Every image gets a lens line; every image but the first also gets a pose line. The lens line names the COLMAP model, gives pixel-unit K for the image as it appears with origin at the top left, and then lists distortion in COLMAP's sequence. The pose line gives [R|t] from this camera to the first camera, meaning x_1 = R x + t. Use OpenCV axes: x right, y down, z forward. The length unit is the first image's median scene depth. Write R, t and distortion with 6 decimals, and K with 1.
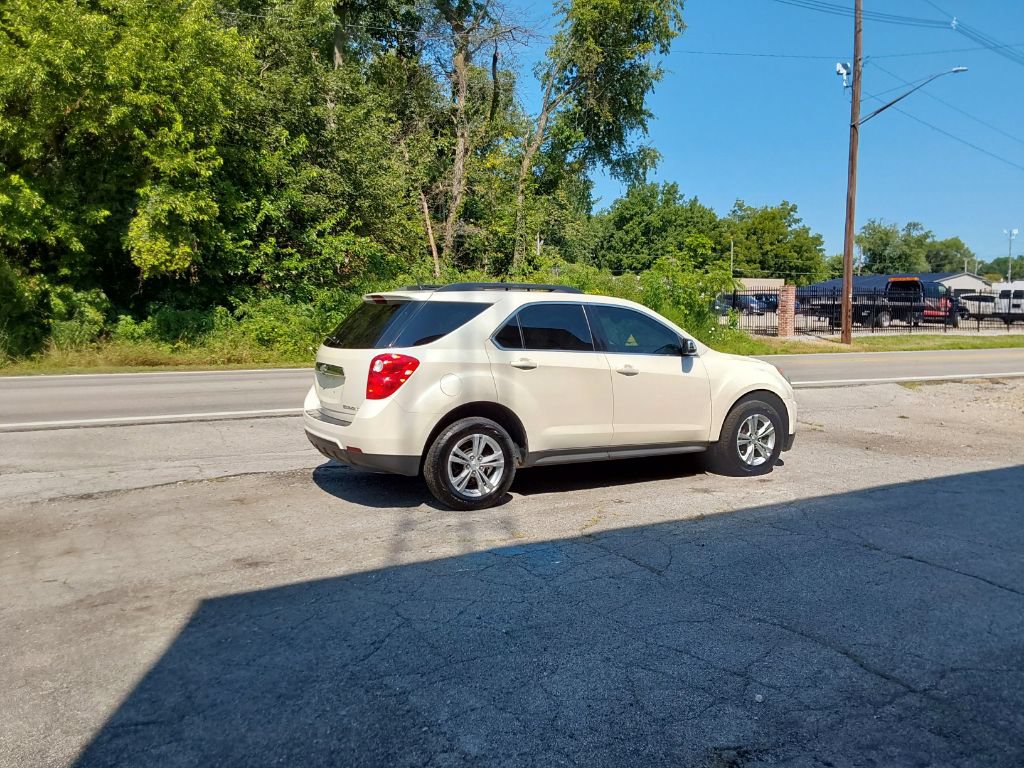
lens RADIAL K [[815.9, 0, 515.4], [0, 815.9, 399.7], [0, 0, 1]] dist [0.117382, -0.173970]
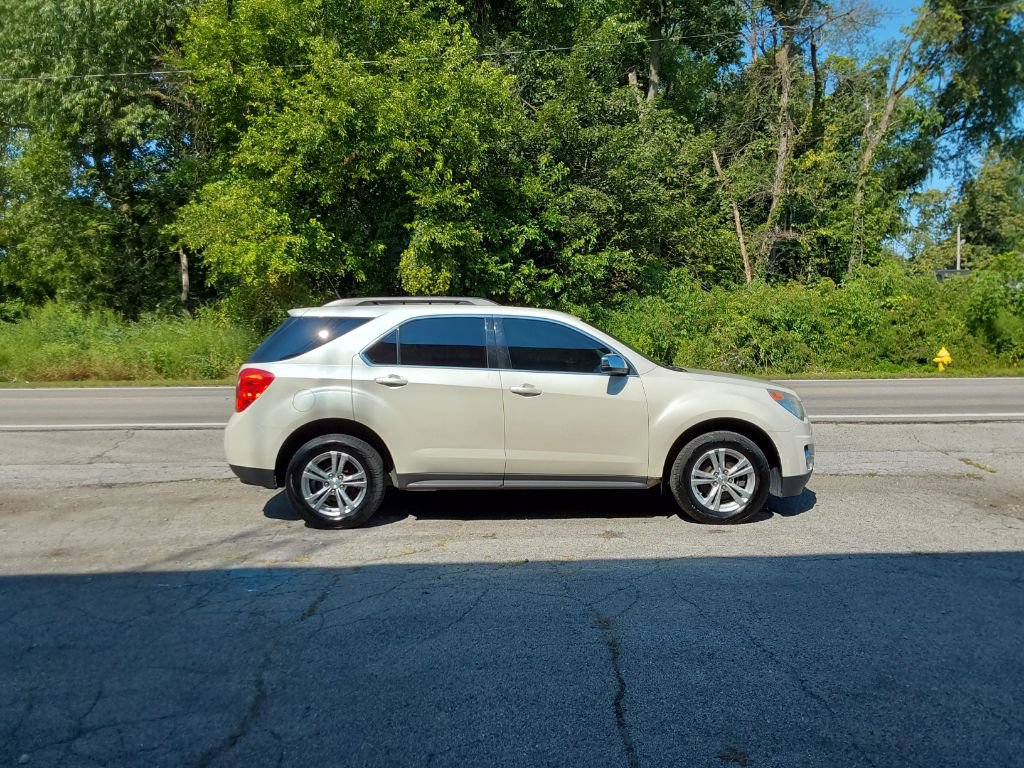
lens RADIAL K [[815.9, 0, 515.4], [0, 815.9, 399.7], [0, 0, 1]] dist [0.117382, -0.173970]
pose [[0.878539, 0.027099, -0.476902, 0.223320], [-0.036248, 0.999293, -0.009992, -0.006628], [0.476294, 0.026065, 0.878900, 0.087399]]
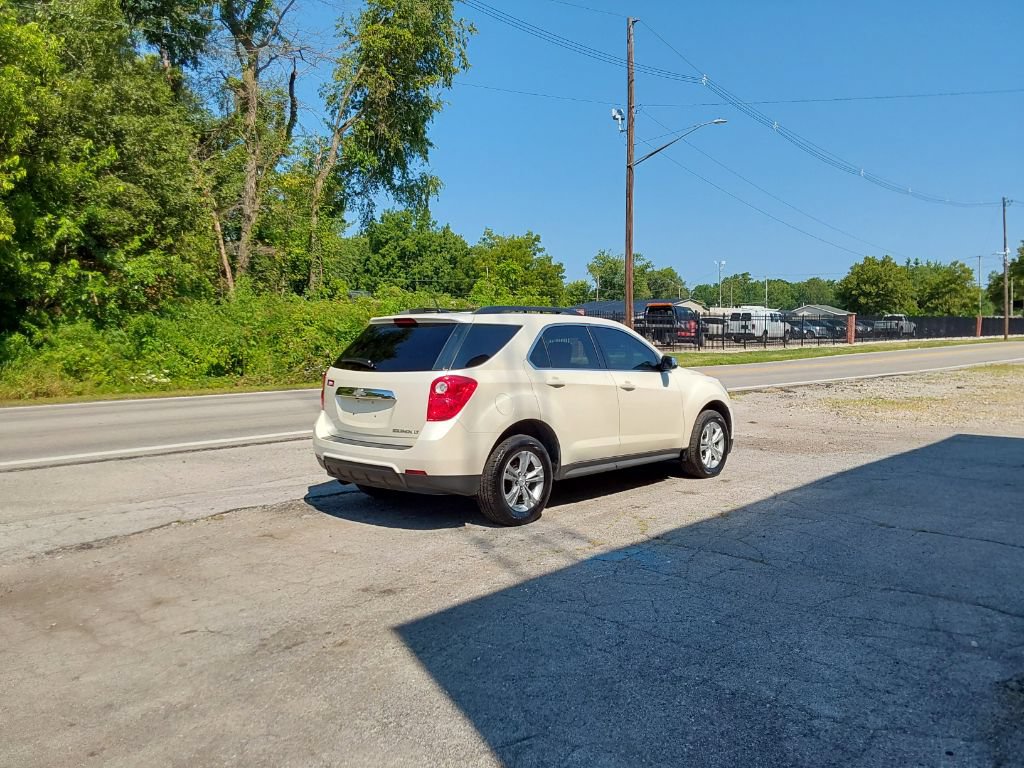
lens RADIAL K [[815.9, 0, 515.4], [0, 815.9, 399.7], [0, 0, 1]] dist [0.117382, -0.173970]
pose [[0.953394, -0.035292, 0.299656, -0.133843], [0.043742, 0.998811, -0.021536, -0.000369], [-0.298540, 0.033640, 0.953804, 0.004787]]
